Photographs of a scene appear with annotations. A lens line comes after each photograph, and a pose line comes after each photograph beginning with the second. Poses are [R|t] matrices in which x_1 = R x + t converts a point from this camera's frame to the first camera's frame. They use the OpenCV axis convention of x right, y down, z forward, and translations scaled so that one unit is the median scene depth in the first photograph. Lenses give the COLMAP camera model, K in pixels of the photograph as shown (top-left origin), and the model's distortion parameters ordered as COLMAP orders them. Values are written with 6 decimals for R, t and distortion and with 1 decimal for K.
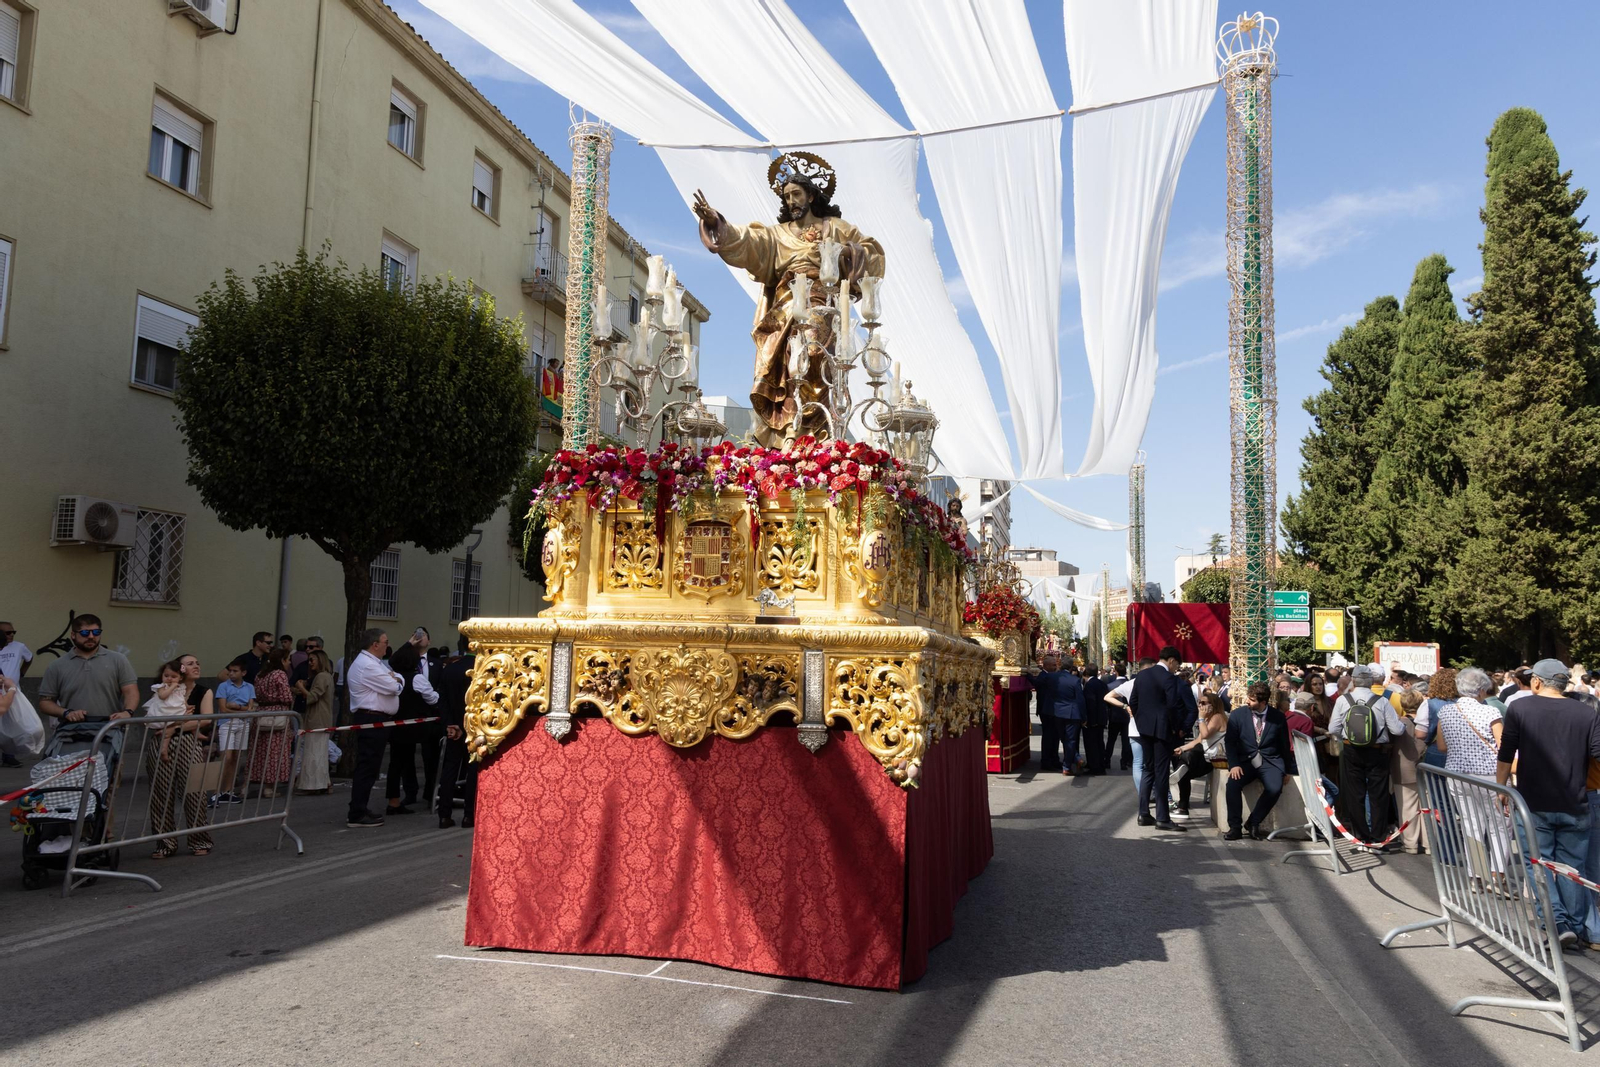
lens RADIAL K [[1086.0, 0, 799.3], [0, 1086.0, 540.8], [0, 0, 1]] dist [-0.009467, 0.005650]
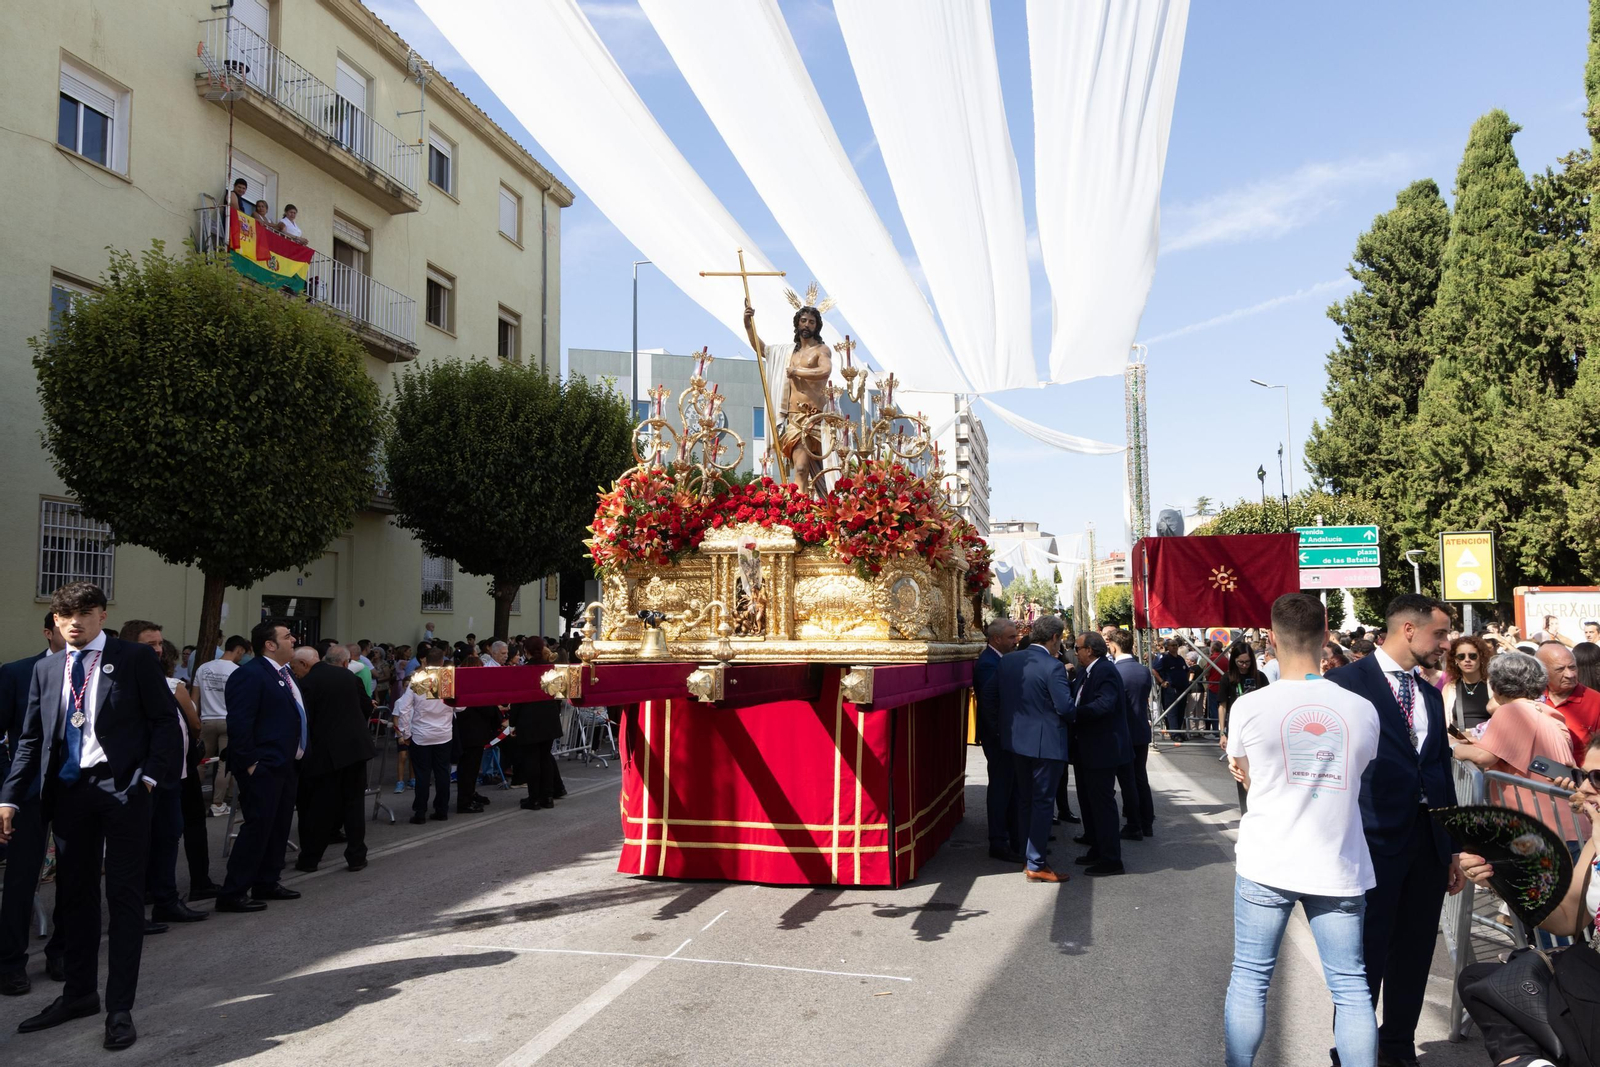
lens RADIAL K [[1086.0, 0, 783.1], [0, 1086.0, 535.4], [0, 0, 1]] dist [-0.009467, 0.005650]
pose [[0.999544, -0.030165, 0.001465, 0.058451], [0.030144, 0.999465, 0.012683, 0.026608], [-0.001846, -0.012633, 0.999919, 0.227020]]
